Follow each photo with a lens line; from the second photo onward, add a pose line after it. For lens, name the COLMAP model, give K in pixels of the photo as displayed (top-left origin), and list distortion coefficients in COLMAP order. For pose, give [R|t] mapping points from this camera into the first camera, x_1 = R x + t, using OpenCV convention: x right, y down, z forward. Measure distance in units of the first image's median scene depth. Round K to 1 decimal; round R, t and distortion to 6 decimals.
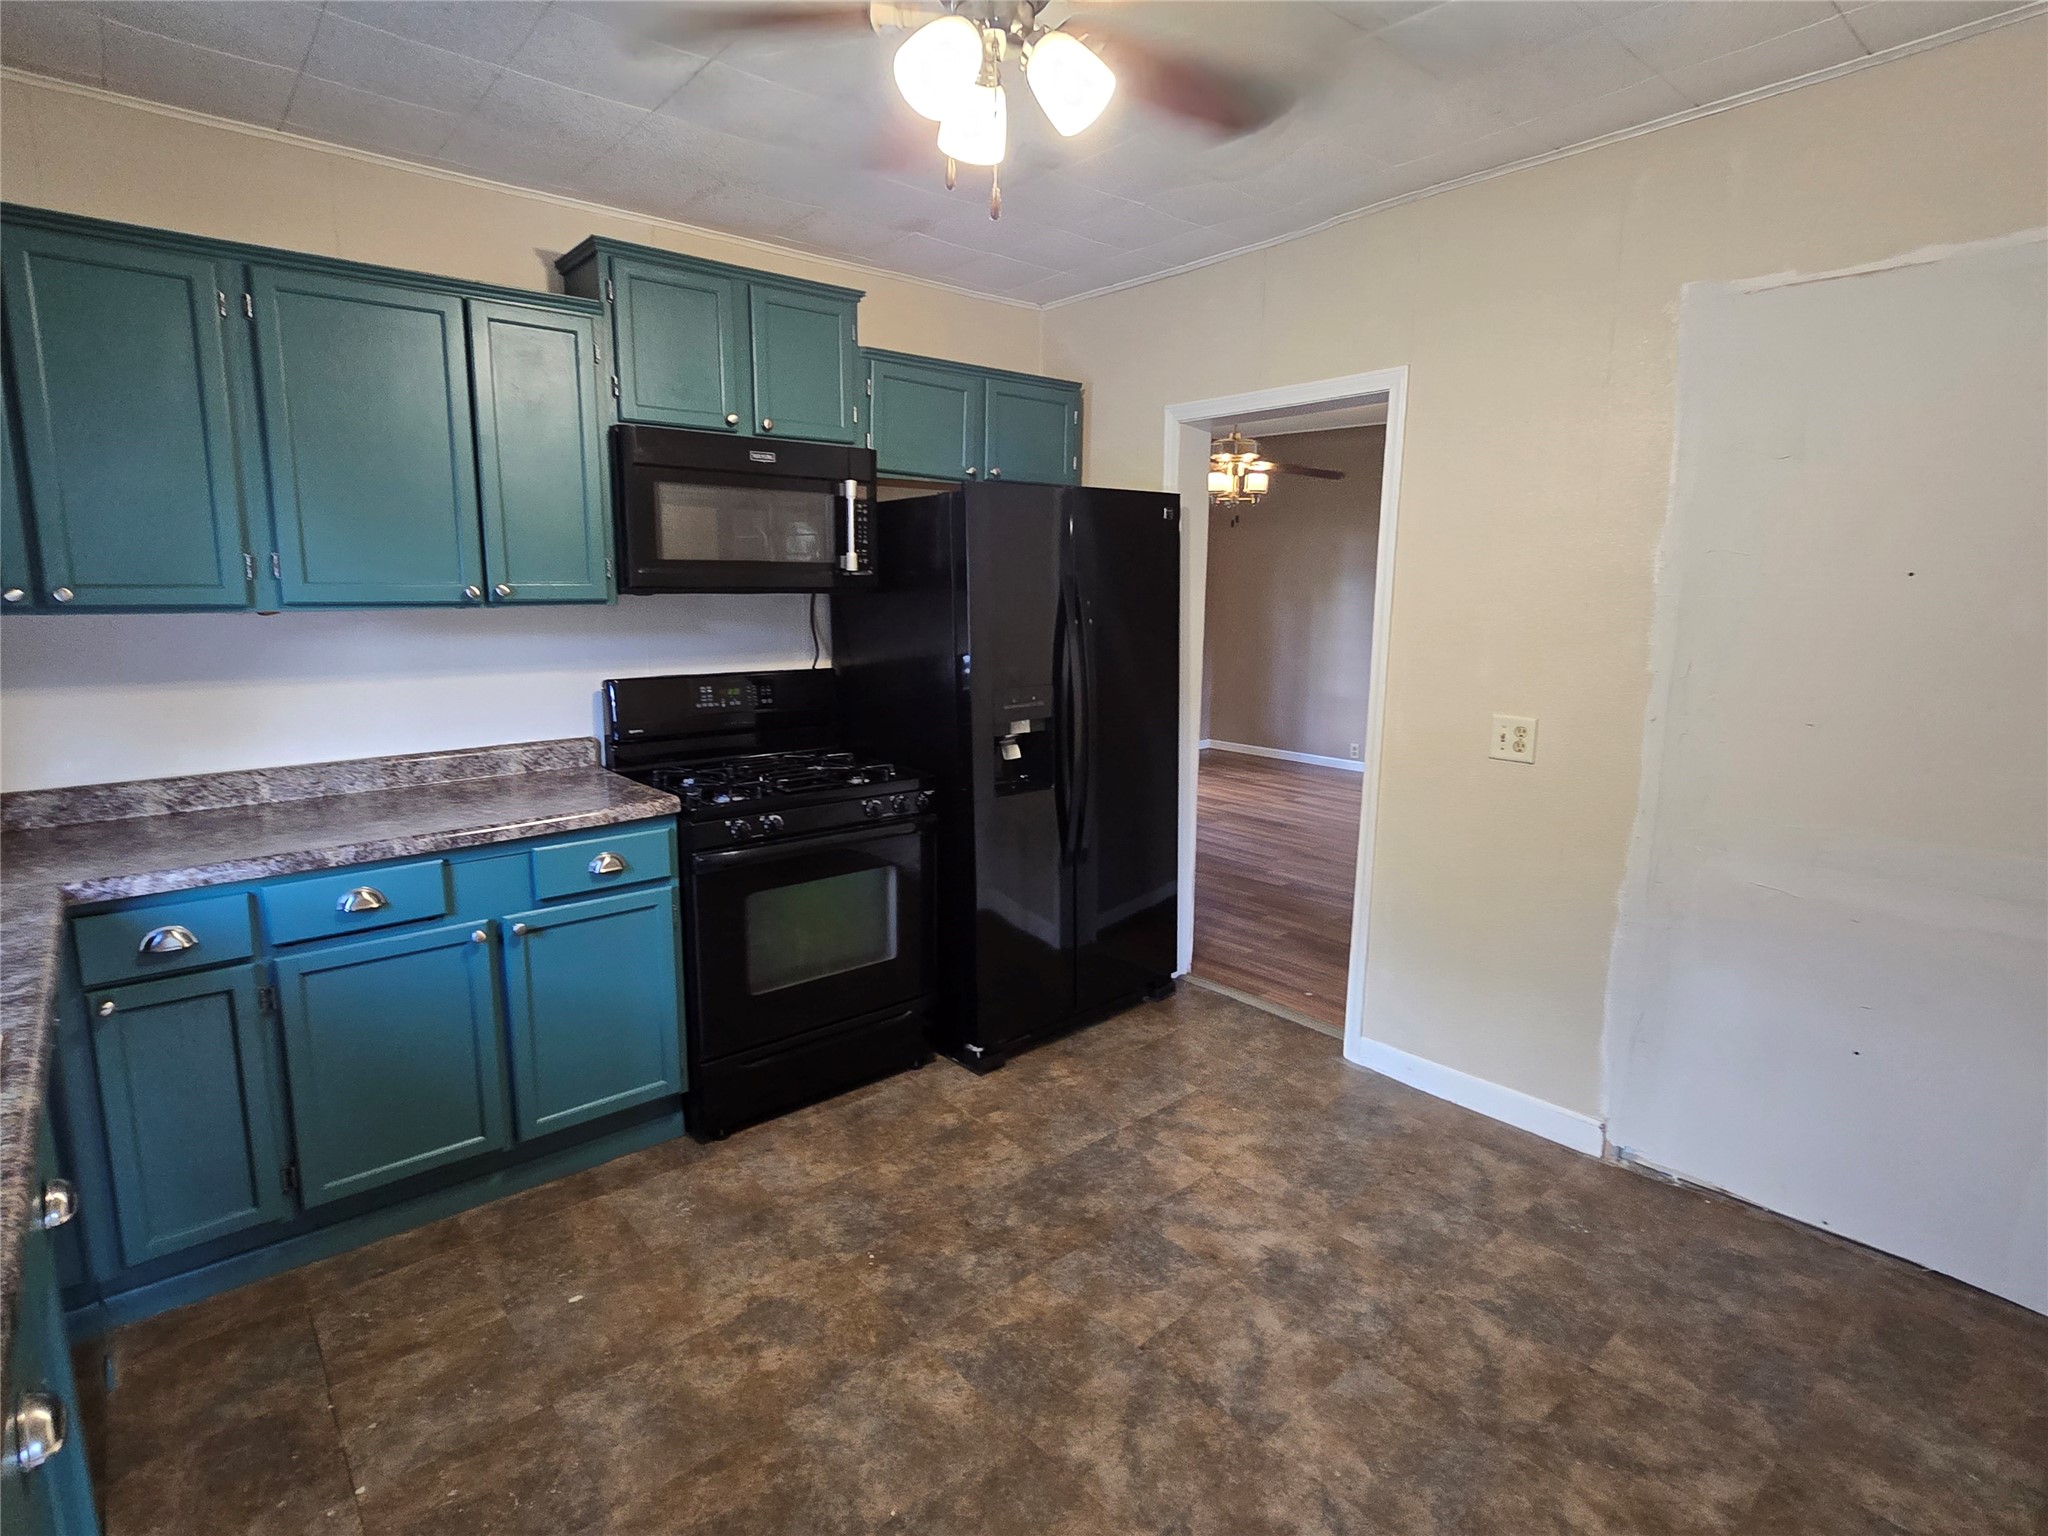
lens RADIAL K [[1033.8, 0, 1039.9], [0, 1033.8, 746.0], [0, 0, 1]] dist [-0.003823, -0.000858]
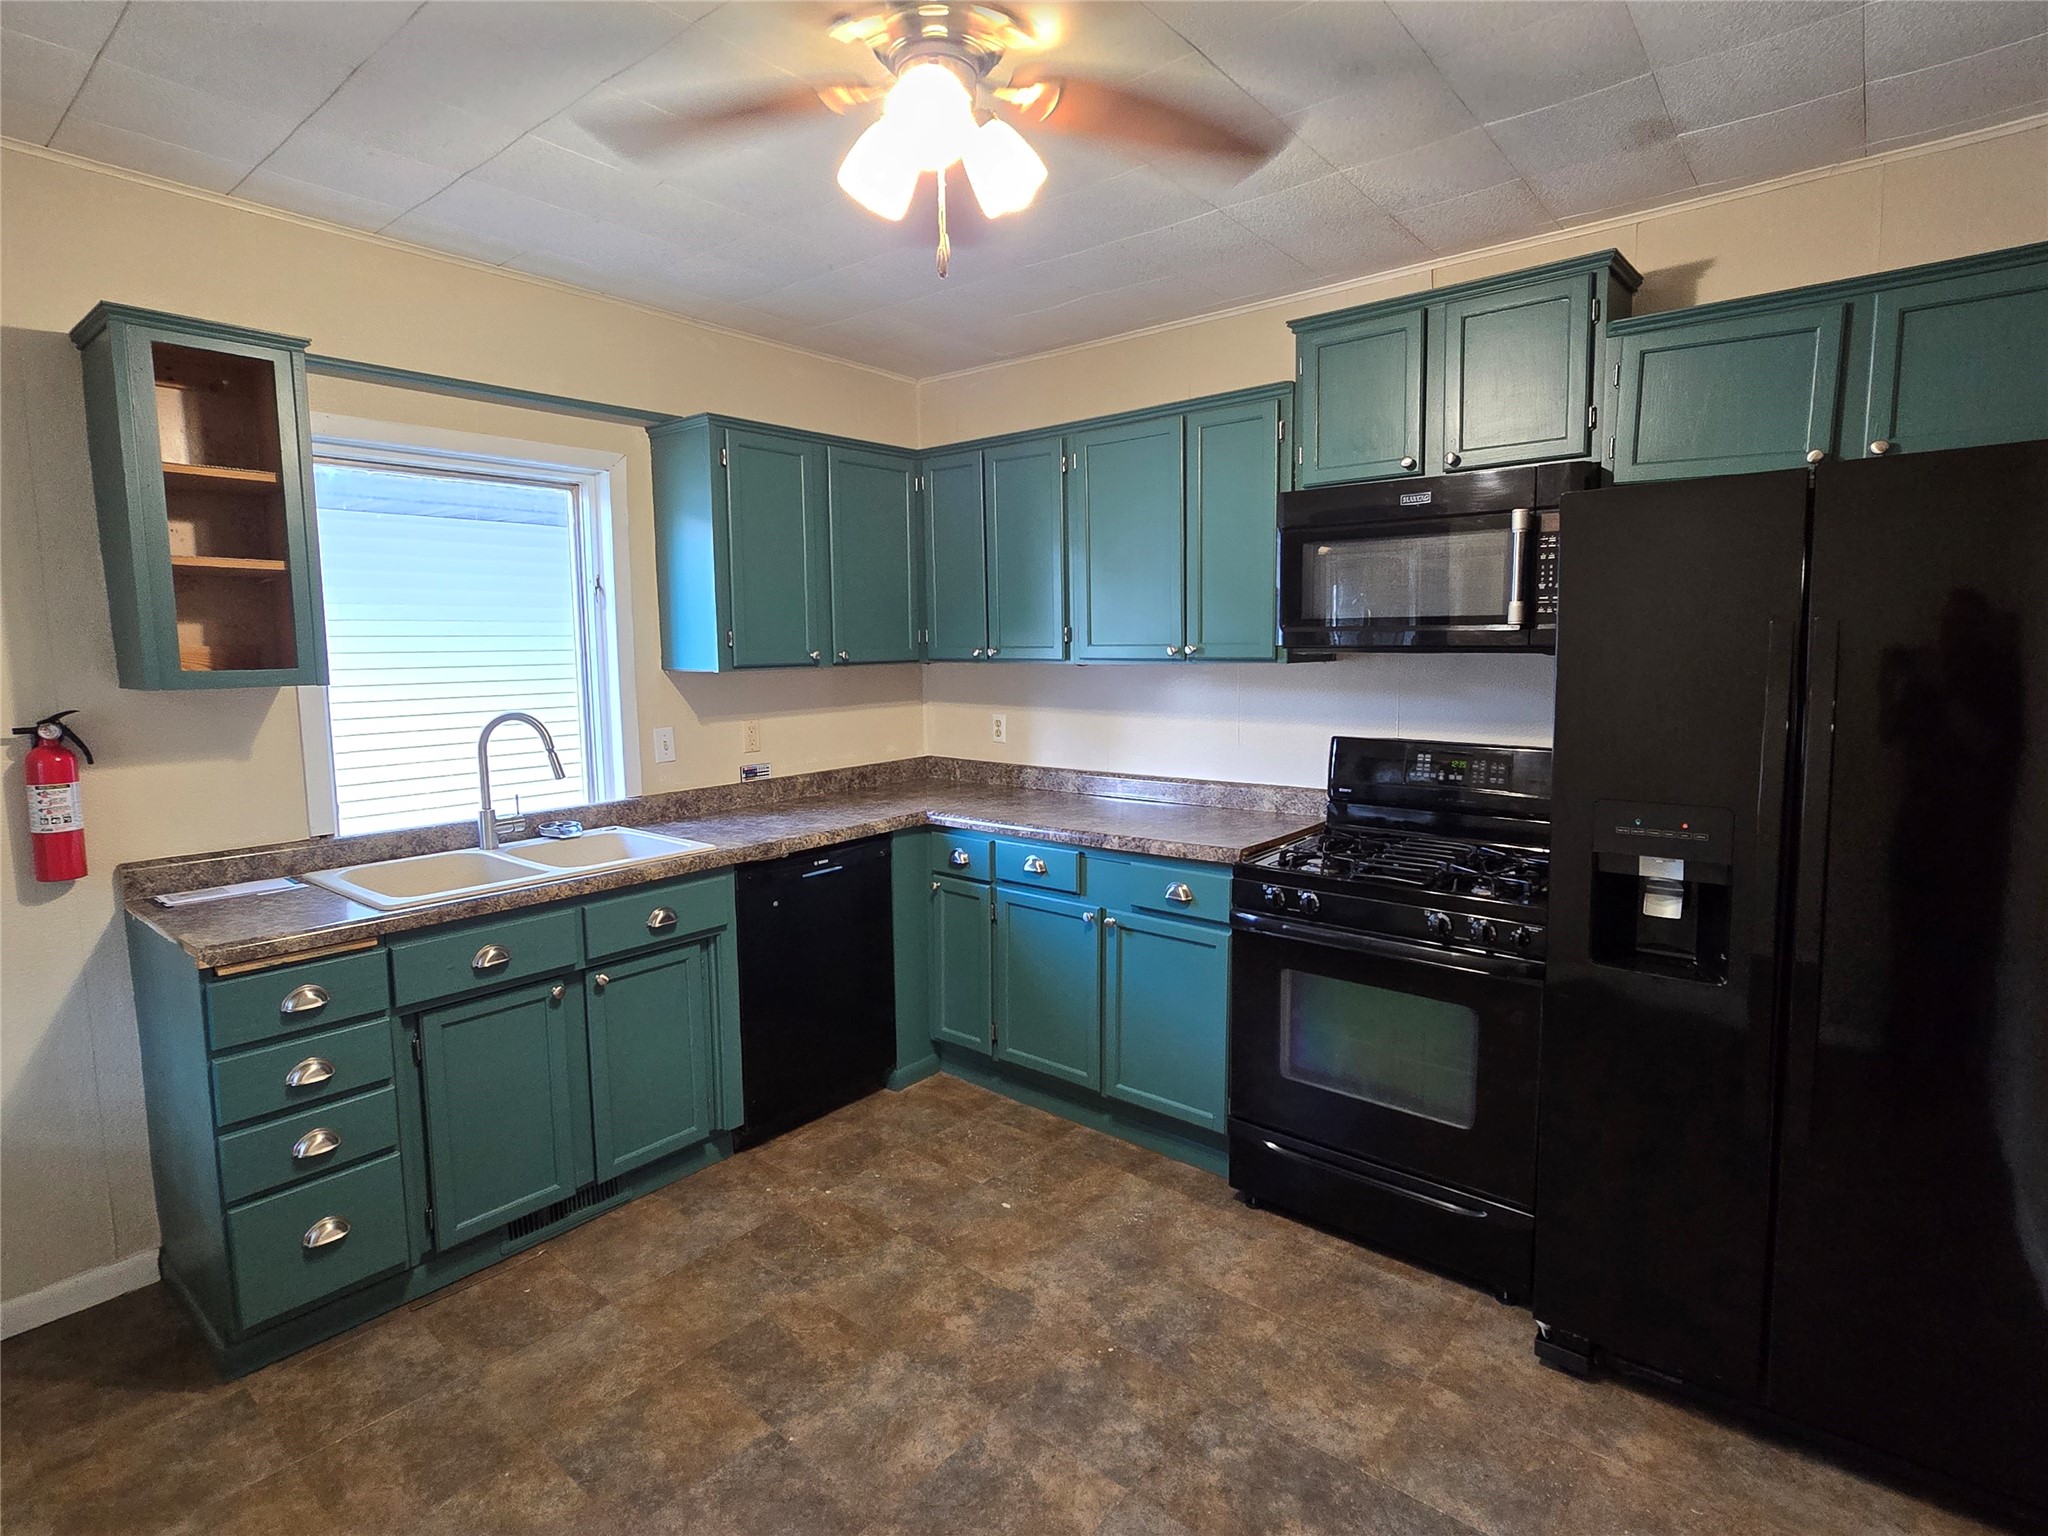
lens RADIAL K [[1033.8, 0, 1039.9], [0, 1033.8, 746.0], [0, 0, 1]] dist [-0.003823, -0.000858]
pose [[0.164285, 0.090240, -0.982277, 0.716549], [-0.145935, 0.987072, 0.066273, -0.105728], [0.975558, 0.132461, 0.175330, 0.710143]]
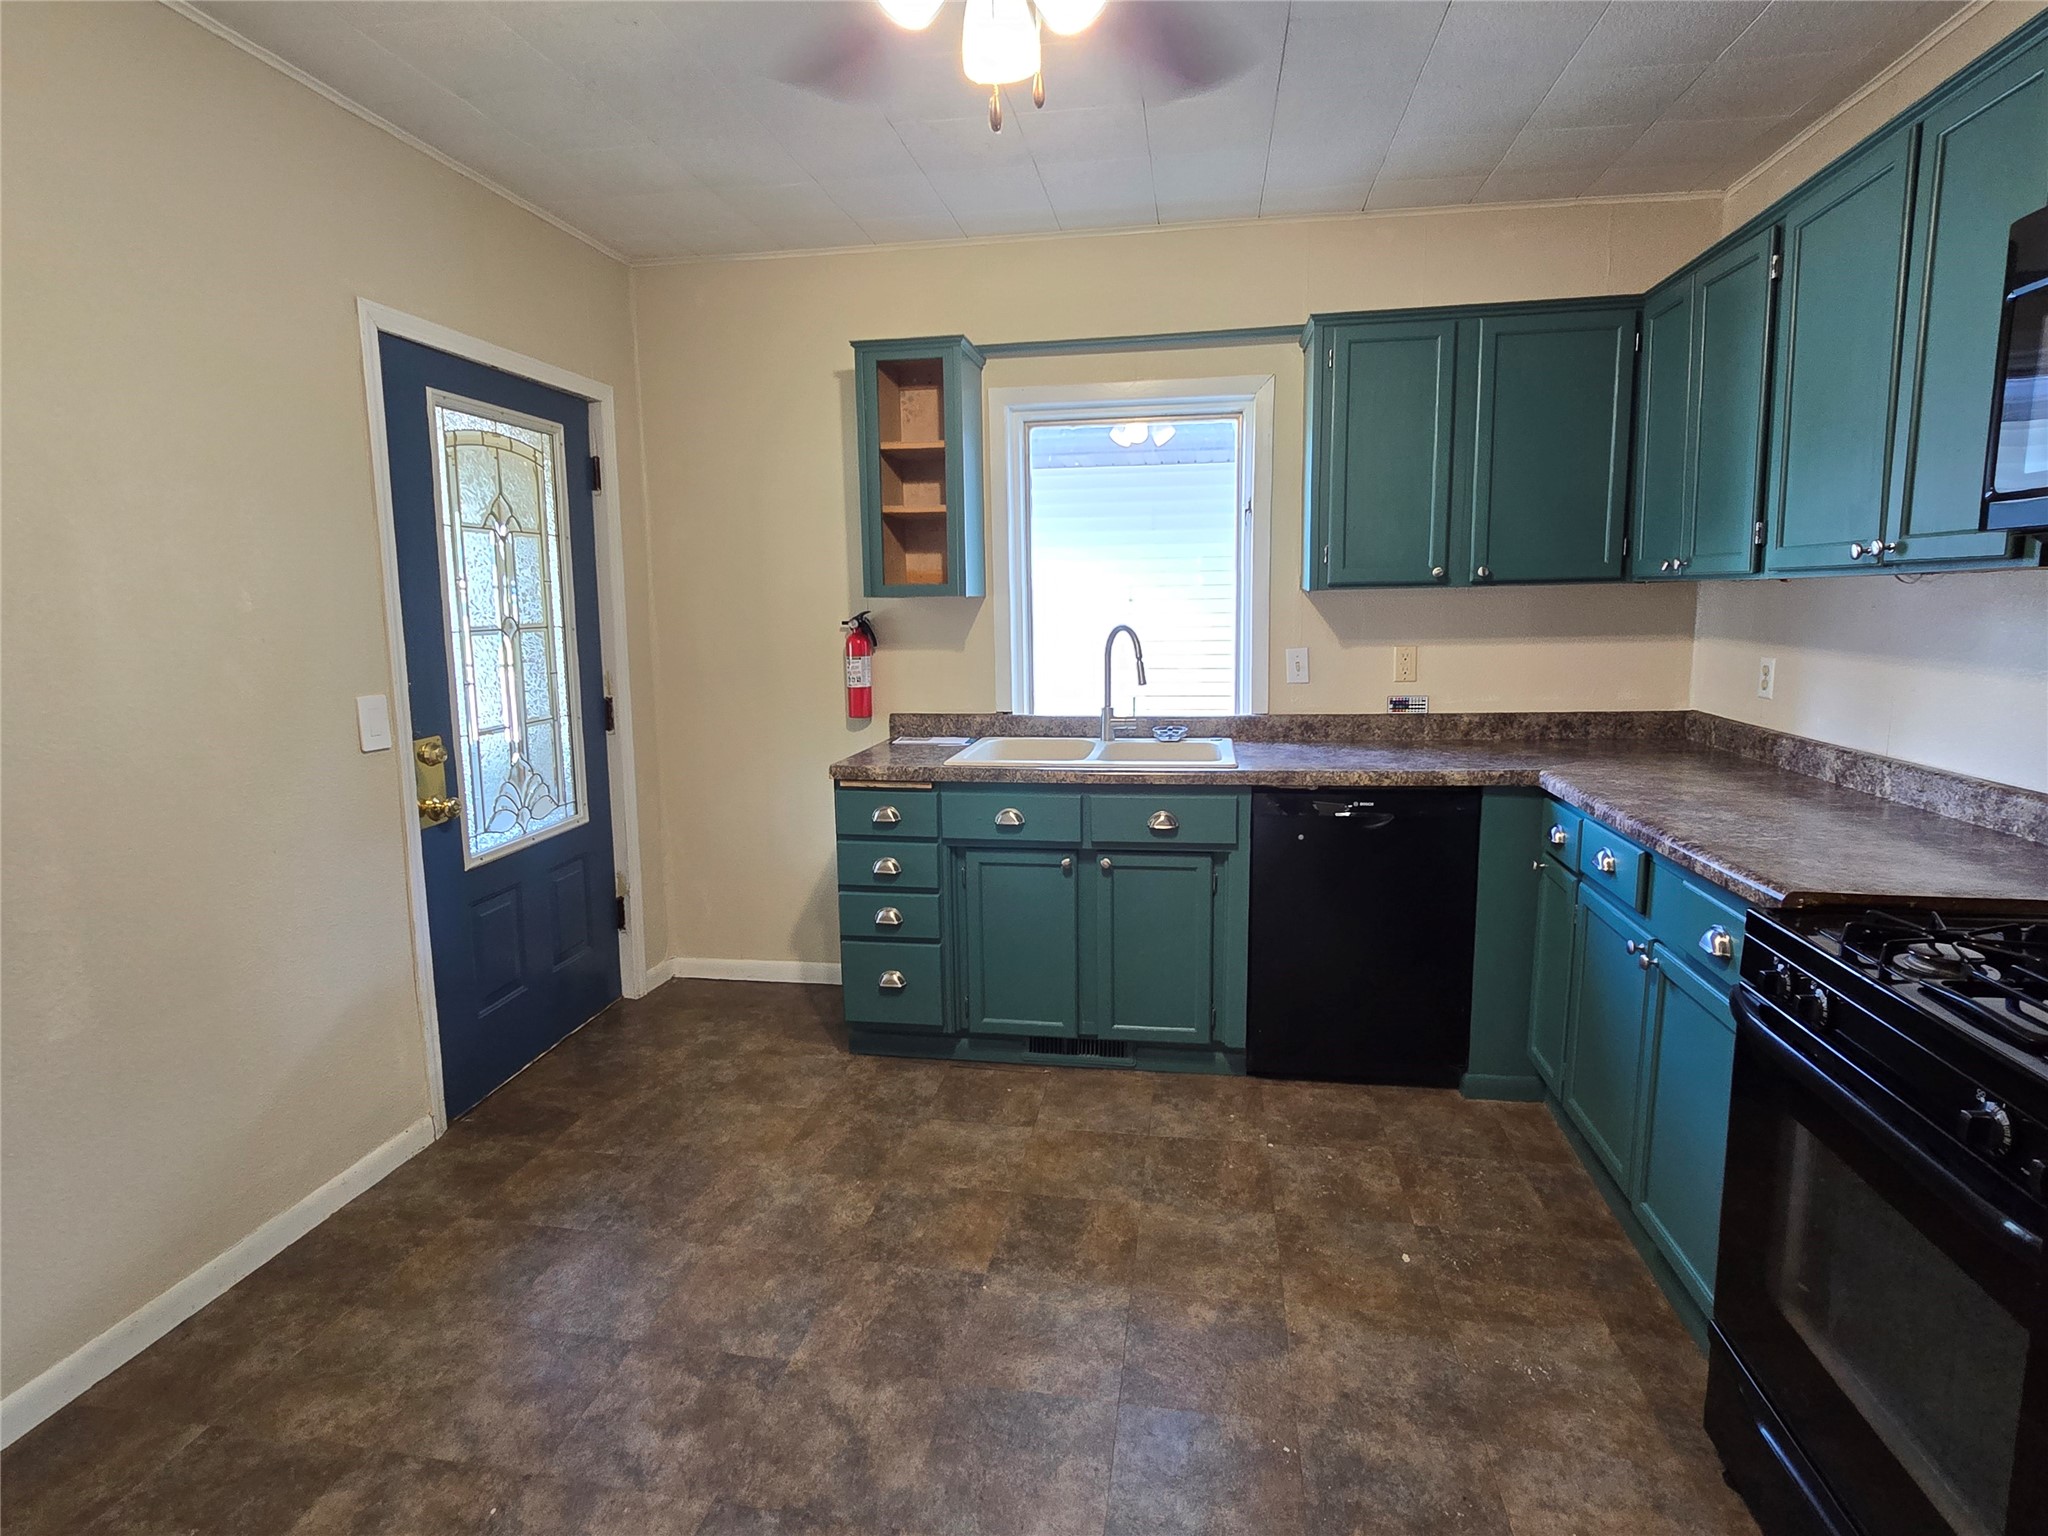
lens RADIAL K [[1033.8, 0, 1039.9], [0, 1033.8, 746.0], [0, 0, 1]] dist [-0.003823, -0.000858]
pose [[-0.770483, 0.095738, -0.630230, 0.396757], [-0.090738, 0.962119, 0.257087, -0.166432], [0.630970, 0.255267, -0.732609, 1.323892]]
